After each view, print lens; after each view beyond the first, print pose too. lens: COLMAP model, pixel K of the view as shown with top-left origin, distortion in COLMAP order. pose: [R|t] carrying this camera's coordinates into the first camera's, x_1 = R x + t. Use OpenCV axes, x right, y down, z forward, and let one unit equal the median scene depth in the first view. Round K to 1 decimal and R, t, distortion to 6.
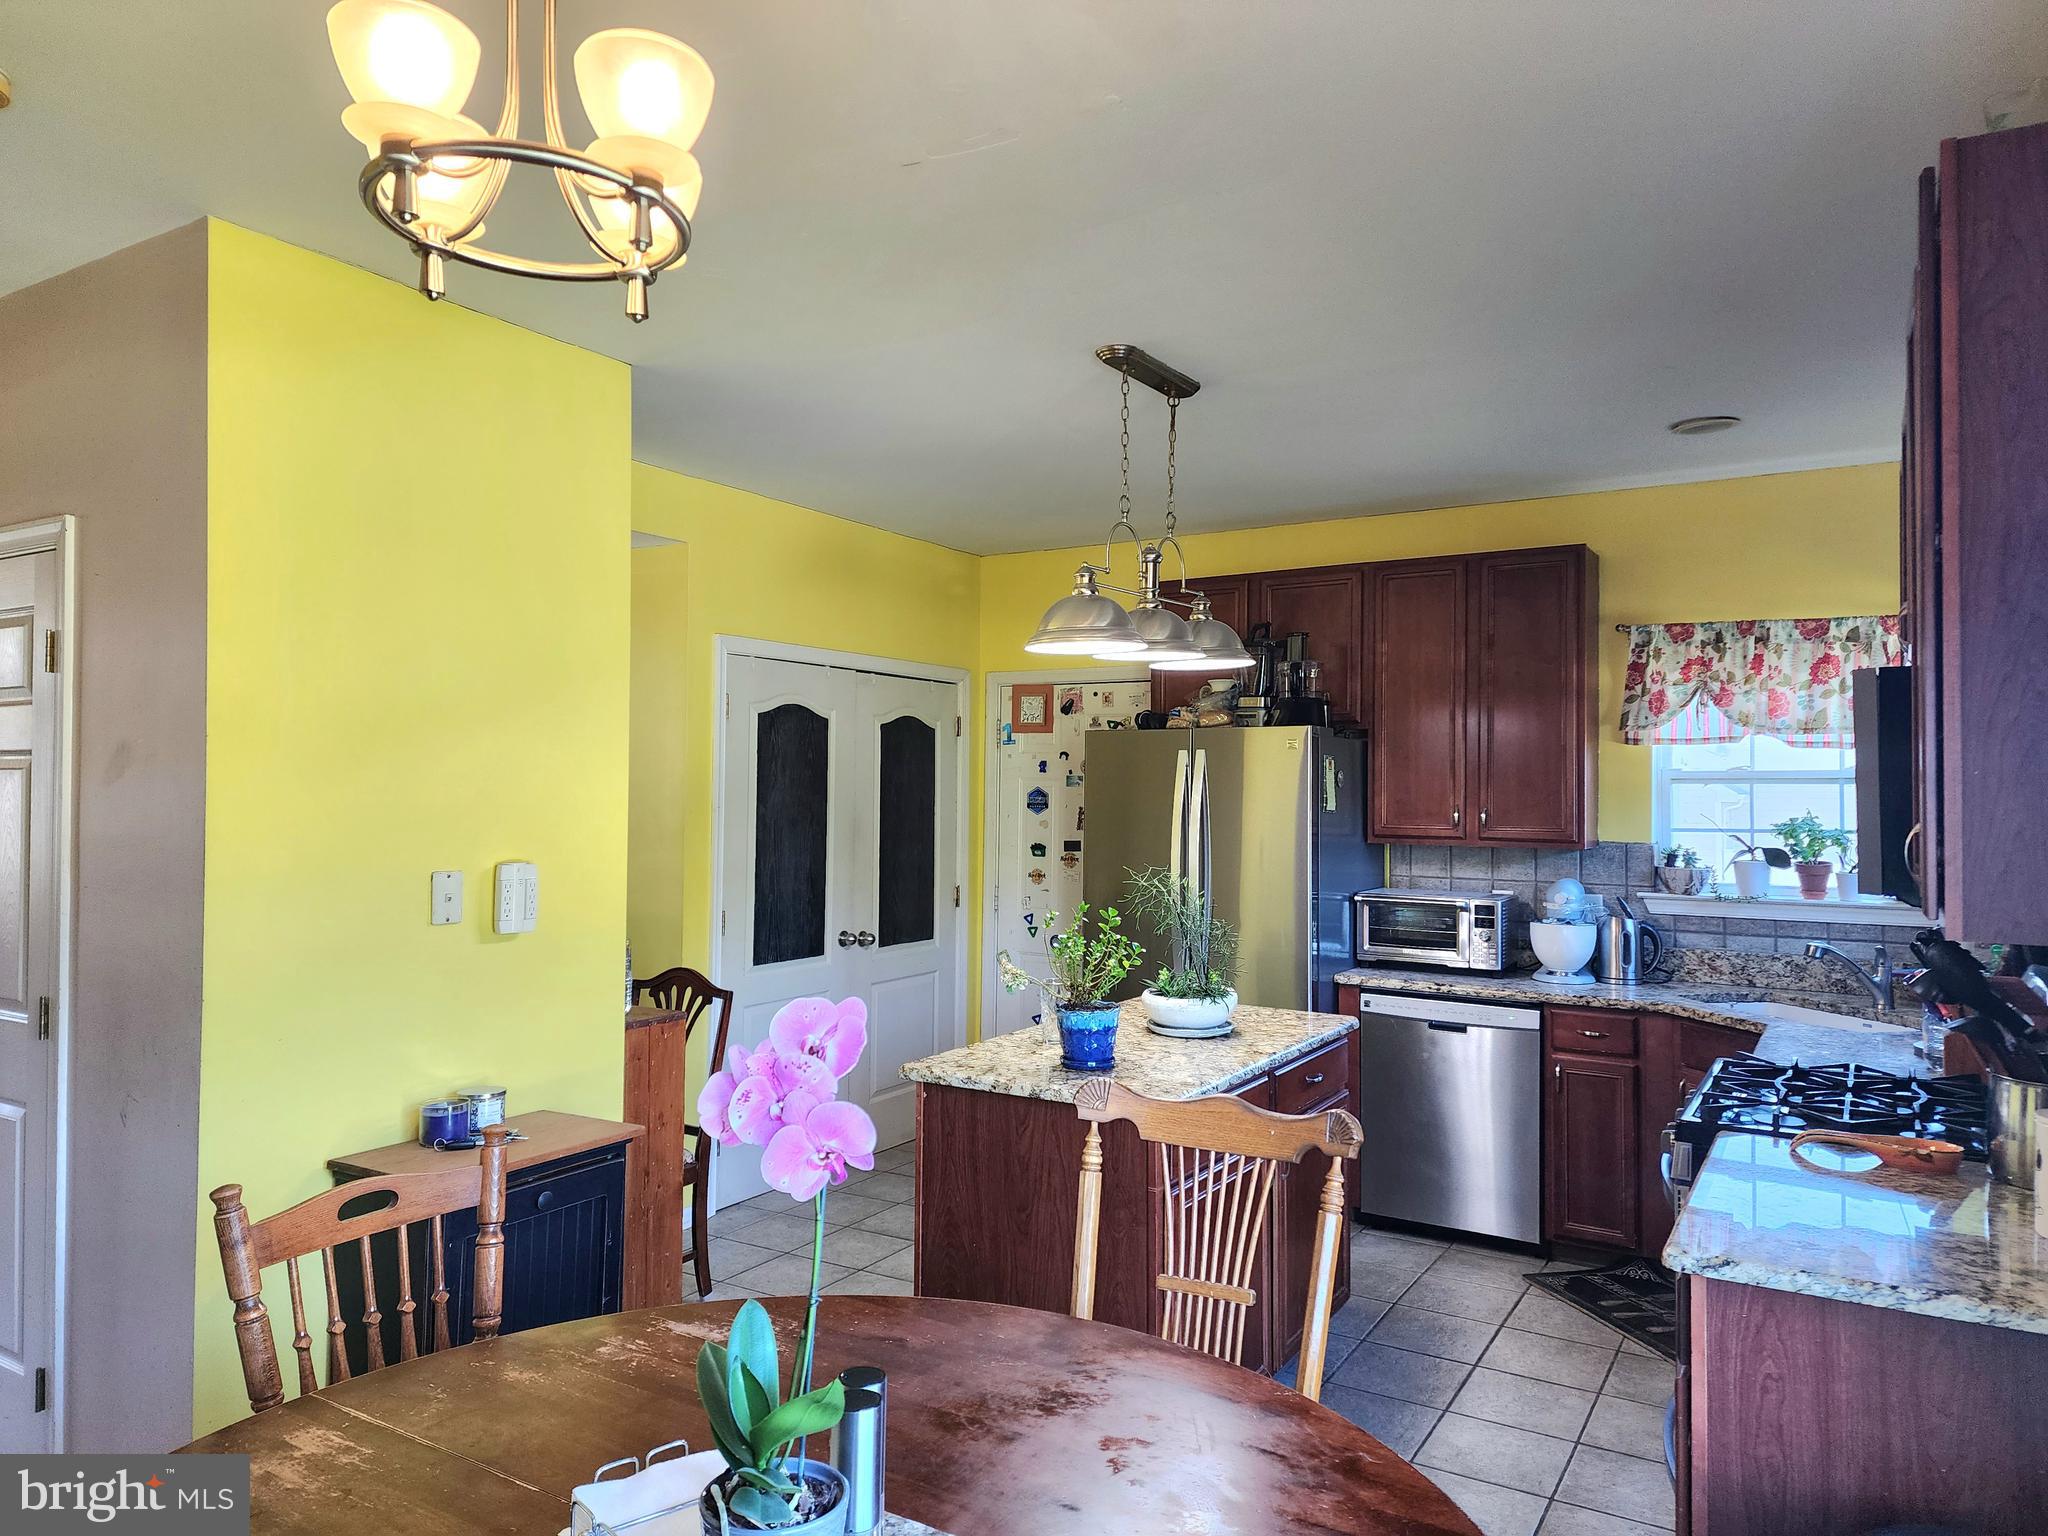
lens RADIAL K [[1349.4, 0, 1054.0], [0, 1349.4, 725.1], [0, 0, 1]] dist [0.083090, -0.082681]
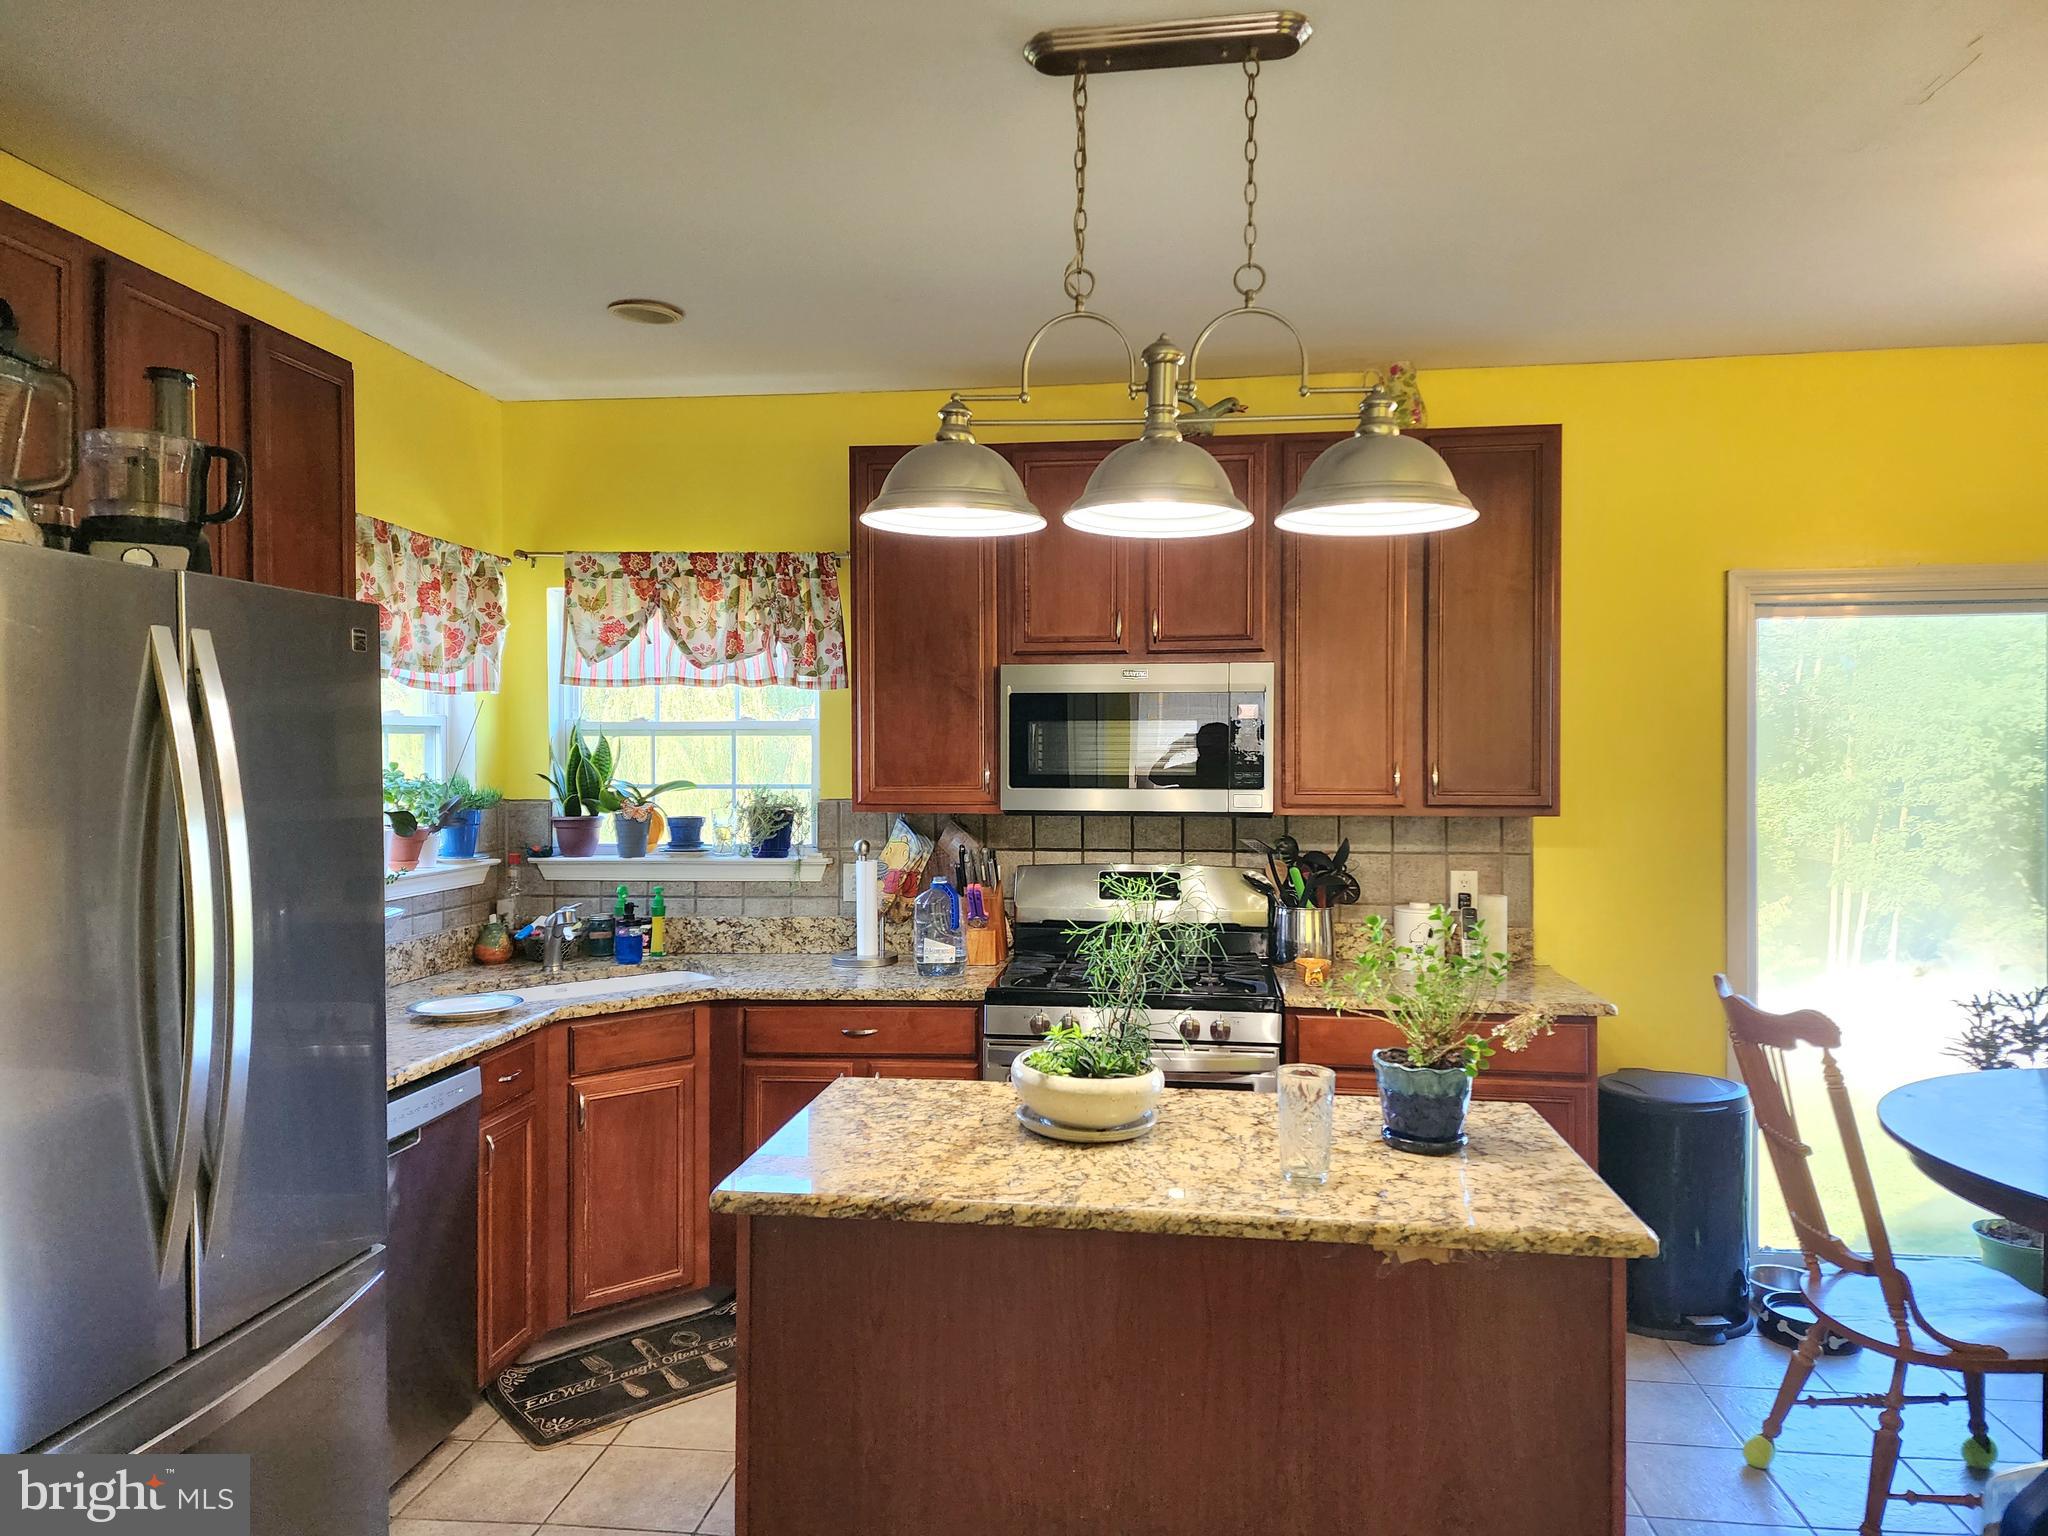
lens RADIAL K [[1347.6, 0, 1025.7], [0, 1347.6, 757.4], [0, 0, 1]] dist [0.097772, -0.085208]
pose [[-0.401962, -0.010410, 0.915597, -0.345581], [-0.046054, 0.998900, -0.008861, 0.046873], [-0.914497, -0.045728, -0.401999, 0.964794]]
